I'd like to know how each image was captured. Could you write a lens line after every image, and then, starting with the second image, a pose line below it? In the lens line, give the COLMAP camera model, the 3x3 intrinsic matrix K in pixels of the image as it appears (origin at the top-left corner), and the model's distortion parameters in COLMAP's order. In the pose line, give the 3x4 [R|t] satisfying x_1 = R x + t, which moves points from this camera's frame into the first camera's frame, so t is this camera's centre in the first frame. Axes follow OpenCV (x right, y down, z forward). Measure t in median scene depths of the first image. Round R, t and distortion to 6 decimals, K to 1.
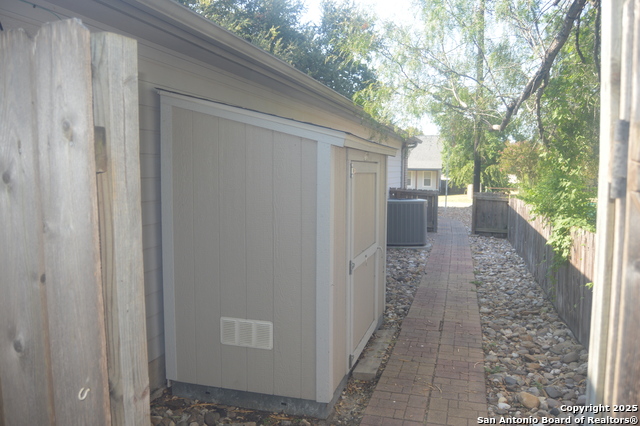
lens RADIAL K [[509.4, 0, 320.0], [0, 509.4, 213.0], [0, 0, 1]] dist [-0.090377, 0.038088]
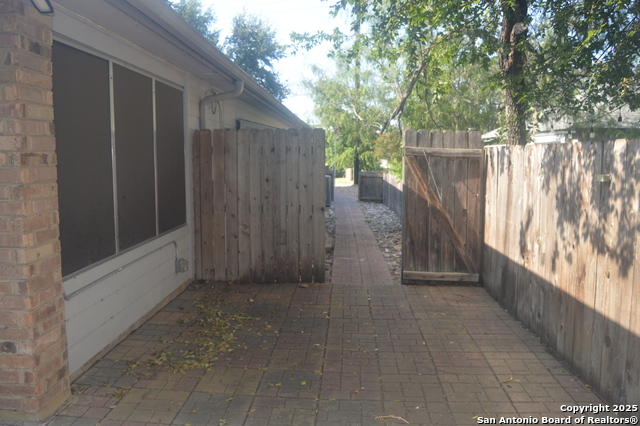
lens RADIAL K [[509.4, 0, 320.0], [0, 509.4, 213.0], [0, 0, 1]] dist [-0.090377, 0.038088]
pose [[0.970867, -0.032309, 0.237429, -0.087318], [0.026355, 0.999255, 0.028209, 0.019740], [-0.238164, -0.021130, 0.970995, -0.216725]]
